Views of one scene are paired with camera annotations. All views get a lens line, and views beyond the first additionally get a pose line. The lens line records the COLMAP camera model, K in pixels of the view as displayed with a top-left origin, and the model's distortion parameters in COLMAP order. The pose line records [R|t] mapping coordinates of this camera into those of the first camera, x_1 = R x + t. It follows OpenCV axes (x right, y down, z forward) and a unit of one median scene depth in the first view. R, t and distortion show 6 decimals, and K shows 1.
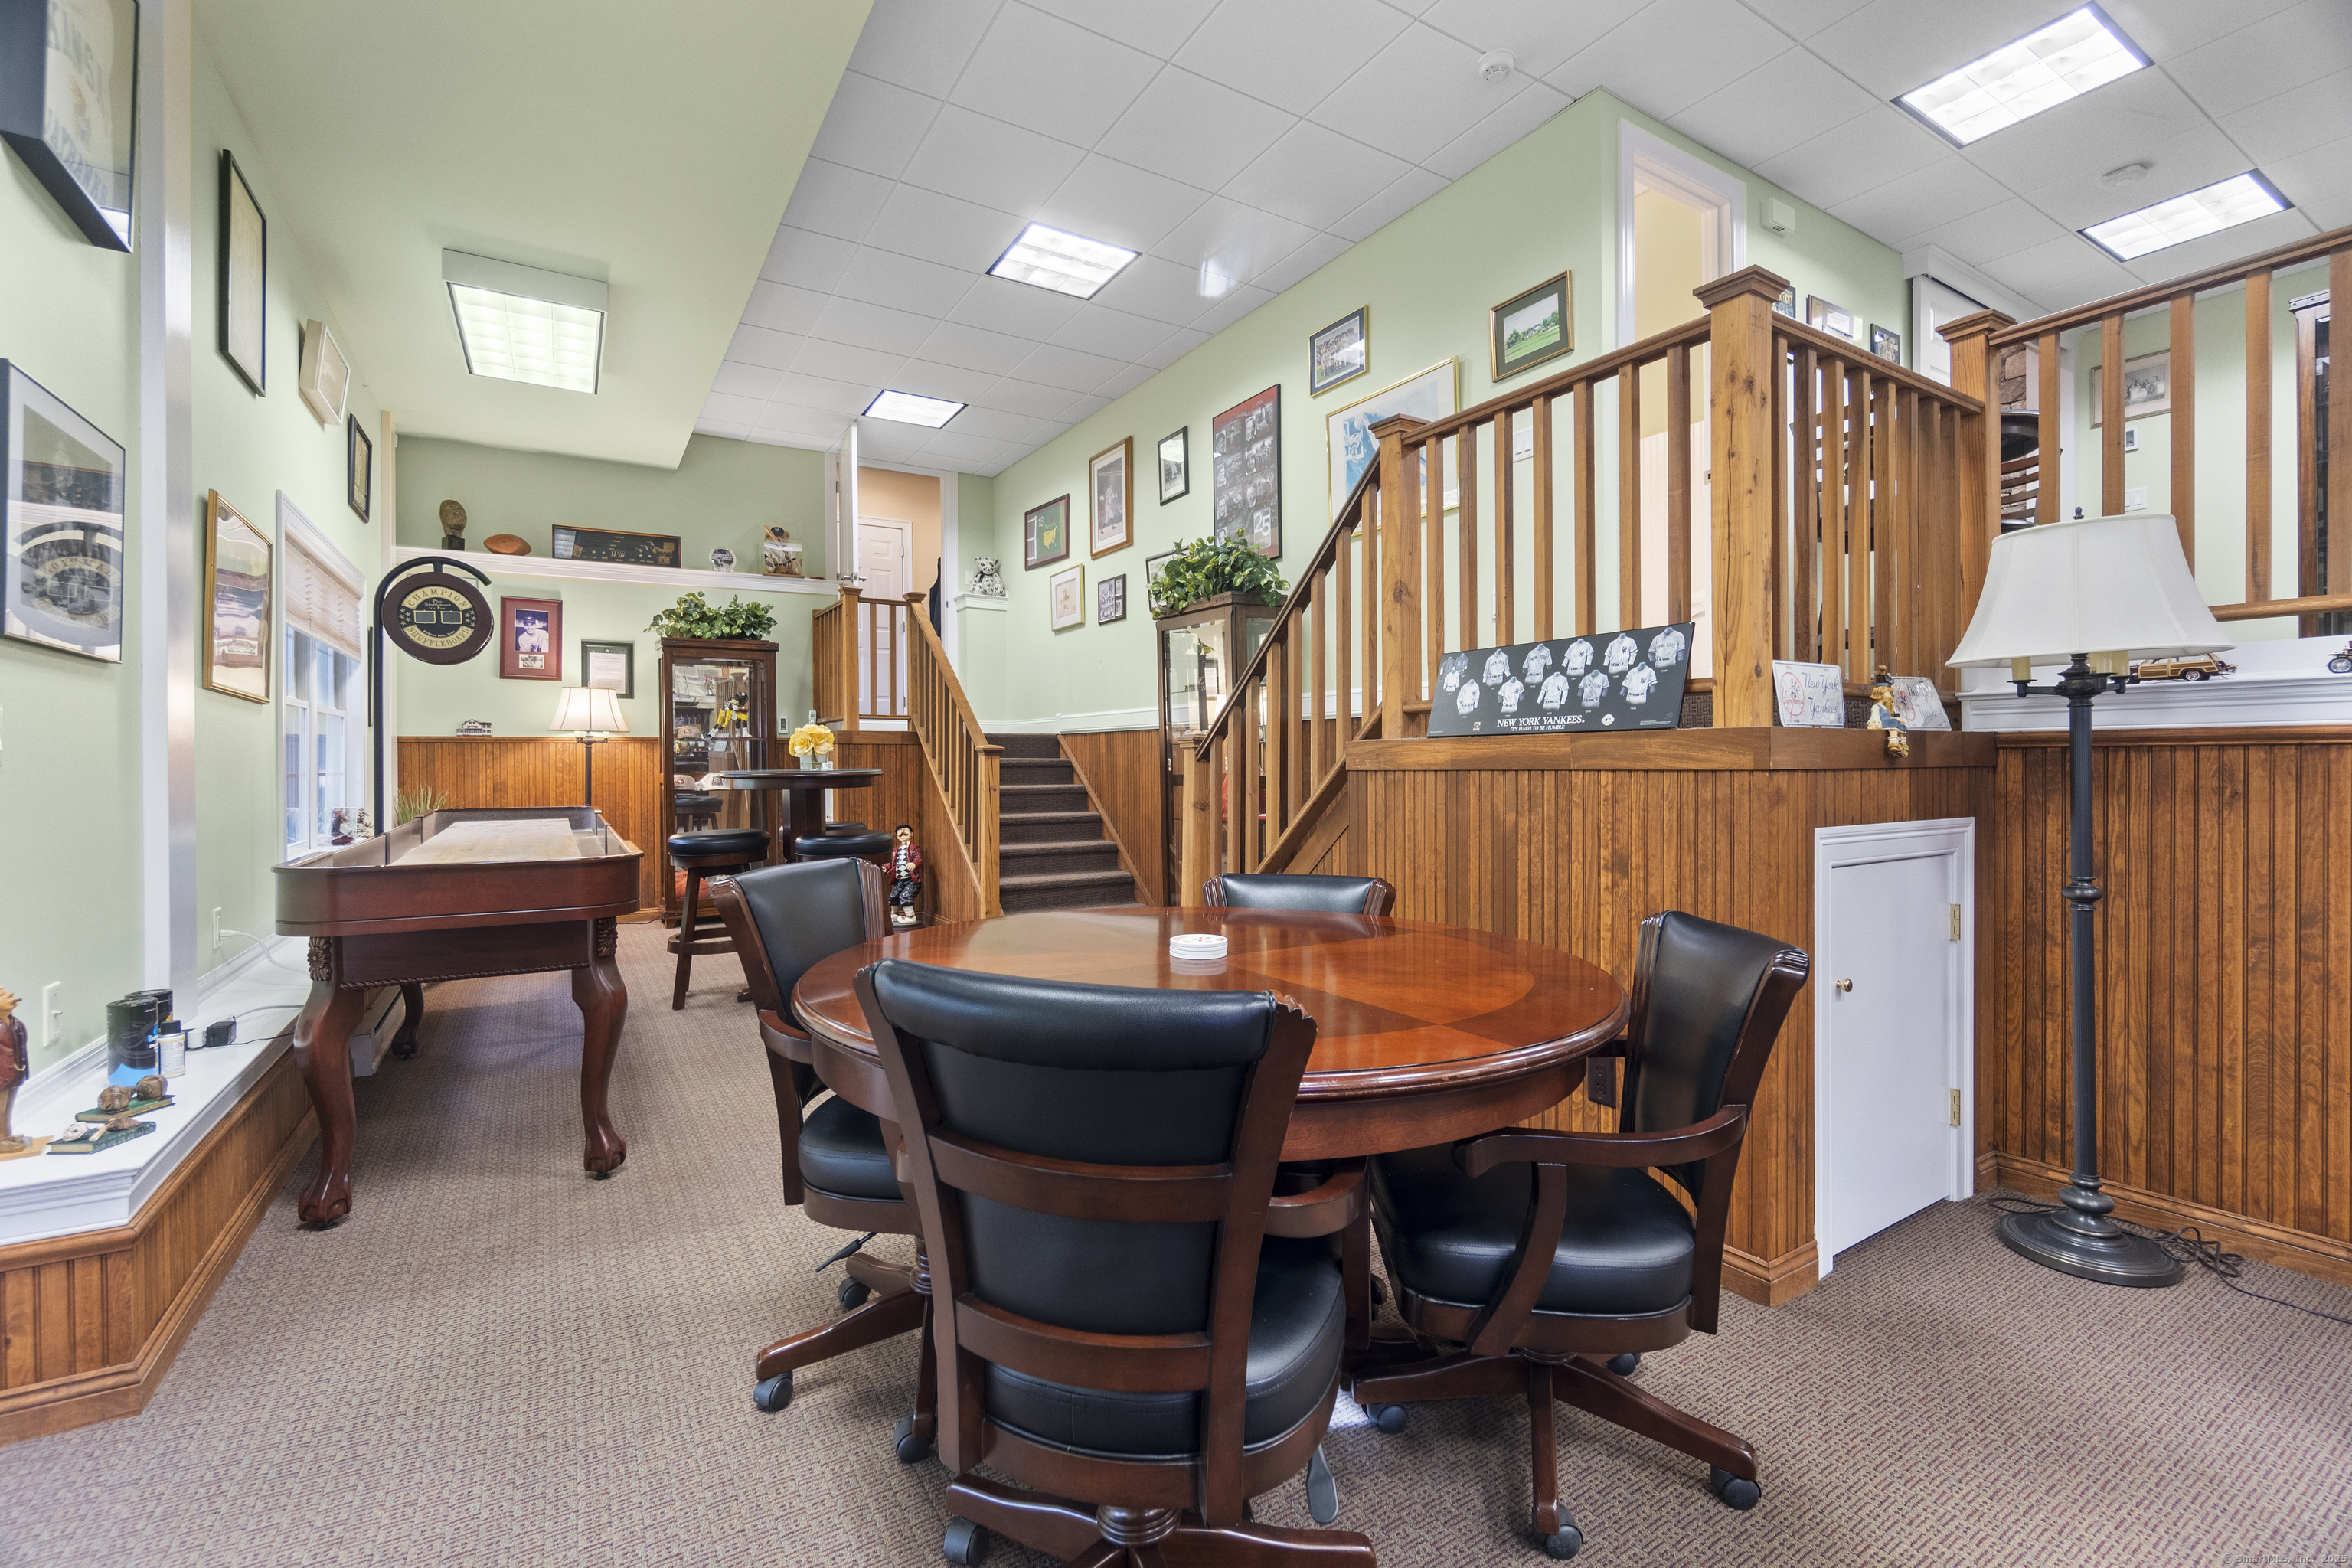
lens RADIAL K [[1010.1, 0, 1169.4], [0, 1010.1, 767.8], [0, 0, 1]] dist [-0.009171, 0.003034]
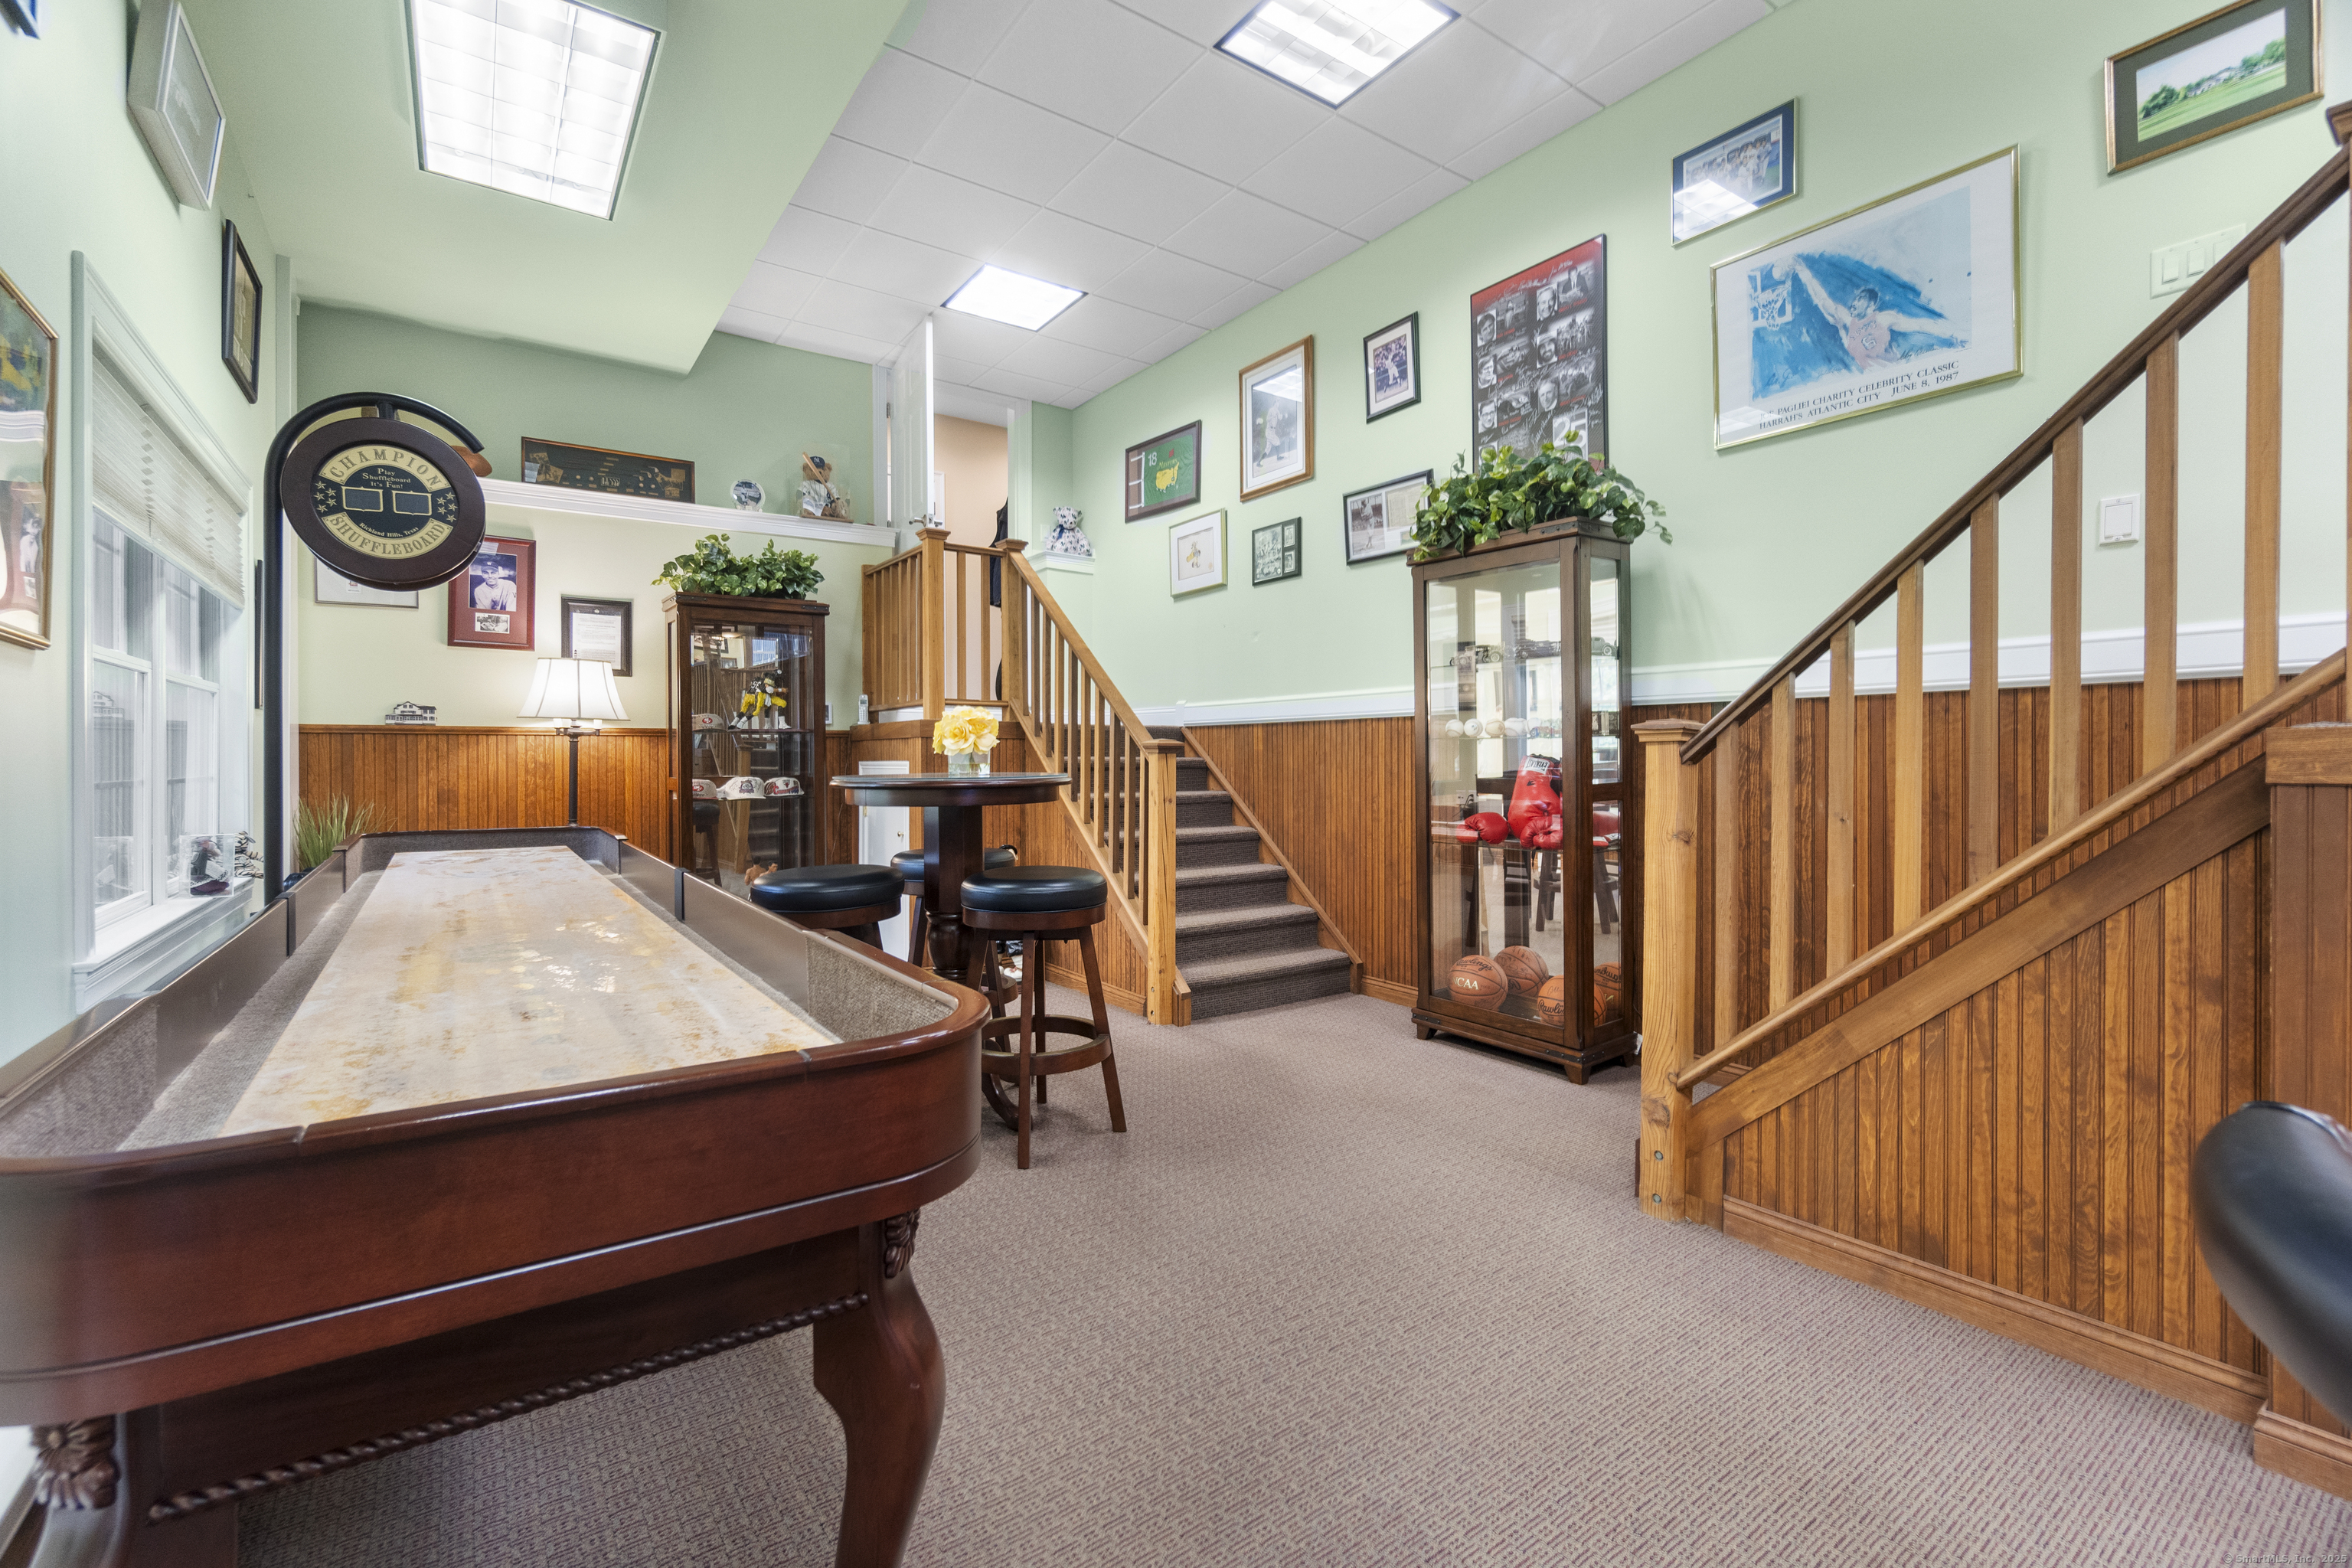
lens RADIAL K [[1010.1, 0, 1164.1], [0, 1010.1, 763.9], [0, 0, 1]] dist [-0.009171, 0.003034]
pose [[0.998061, 0.002130, 0.062199, -0.261979], [-0.001919, 0.999992, -0.003462, -0.003120], [-0.062206, 0.003336, 0.998058, 0.330176]]
